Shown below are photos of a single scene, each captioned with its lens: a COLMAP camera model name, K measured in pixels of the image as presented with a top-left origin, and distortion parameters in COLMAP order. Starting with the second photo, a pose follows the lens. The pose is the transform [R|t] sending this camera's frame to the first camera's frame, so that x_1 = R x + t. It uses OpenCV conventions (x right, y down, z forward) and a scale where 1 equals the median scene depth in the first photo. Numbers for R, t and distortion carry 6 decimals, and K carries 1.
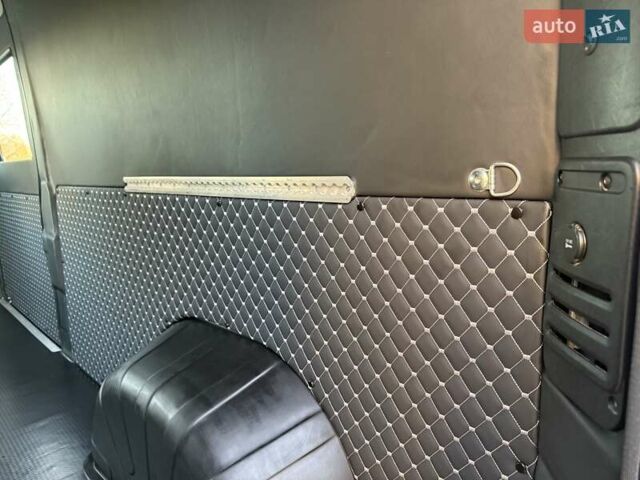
lens RADIAL K [[451.8, 0, 319.6], [0, 451.8, 239.5], [0, 0, 1]] dist [0.026667, -0.029203]
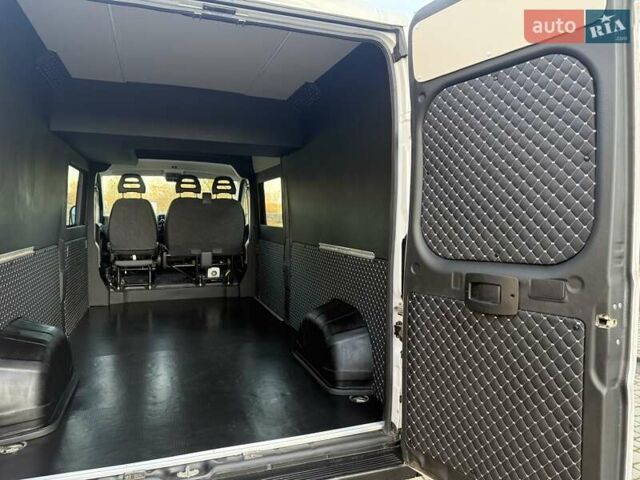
lens RADIAL K [[447.3, 0, 320.2], [0, 447.3, 240.5], [0, 0, 1]] dist [0.084026, -0.103002]
pose [[0.905913, 0.068851, -0.417830, 0.859871], [-0.112284, 0.990431, -0.080240, 0.070340], [0.408307, 0.119606, 0.904975, -1.748222]]
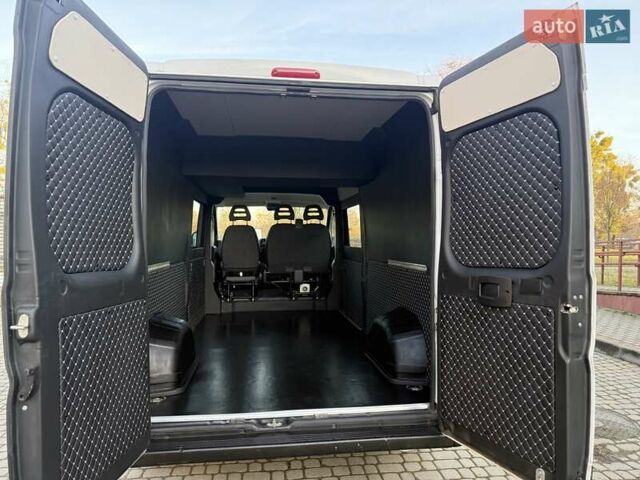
lens RADIAL K [[437.8, 0, 328.2], [0, 437.8, 237.6], [0, 0, 1]] dist [0.039503, -0.125587]
pose [[0.806401, 0.033969, -0.590393, 1.308485], [-0.127614, 0.984822, -0.117642, 0.150695], [0.577436, 0.170209, 0.798496, -2.126540]]
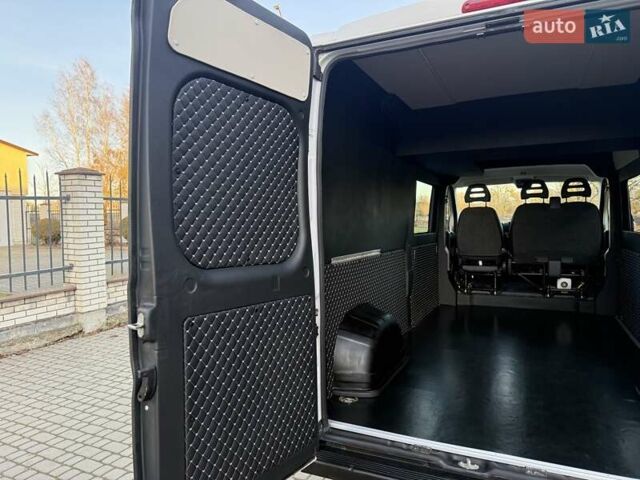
lens RADIAL K [[449.4, 0, 323.1], [0, 449.4, 236.5], [0, 0, 1]] dist [0.055307, -0.070622]
pose [[0.341937, 0.060674, -0.937762, 1.232226], [-0.156421, 0.987667, 0.006866, 0.028366], [0.926613, 0.144338, 0.347210, -1.586560]]
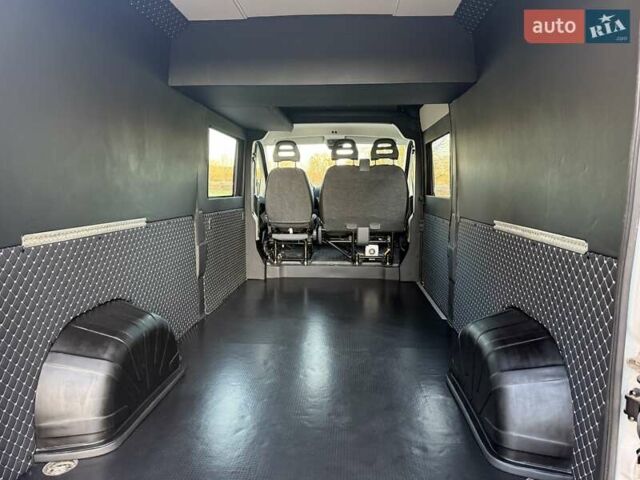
lens RADIAL K [[445.4, 0, 315.9], [0, 445.4, 243.6], [0, 0, 1]] dist [0.061304, -0.031537]
pose [[0.654760, 0.131223, -0.744359, 0.575076], [-0.149957, 0.987790, 0.042230, -0.027820], [0.740812, 0.083971, 0.666443, -0.884353]]
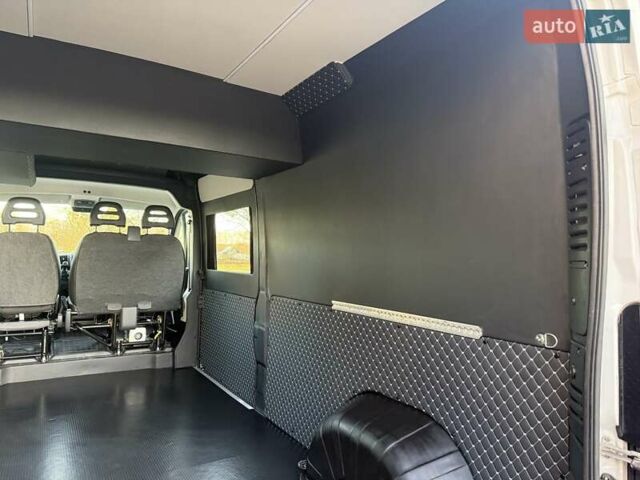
lens RADIAL K [[451.8, 0, 319.6], [0, 451.8, 239.5], [0, 0, 1]] dist [0.026667, -0.029203]
pose [[0.971678, 0.045846, -0.231821, -0.138818], [-0.091652, 0.977326, -0.190877, -0.049008], [0.217813, 0.206718, 0.953848, -0.938462]]
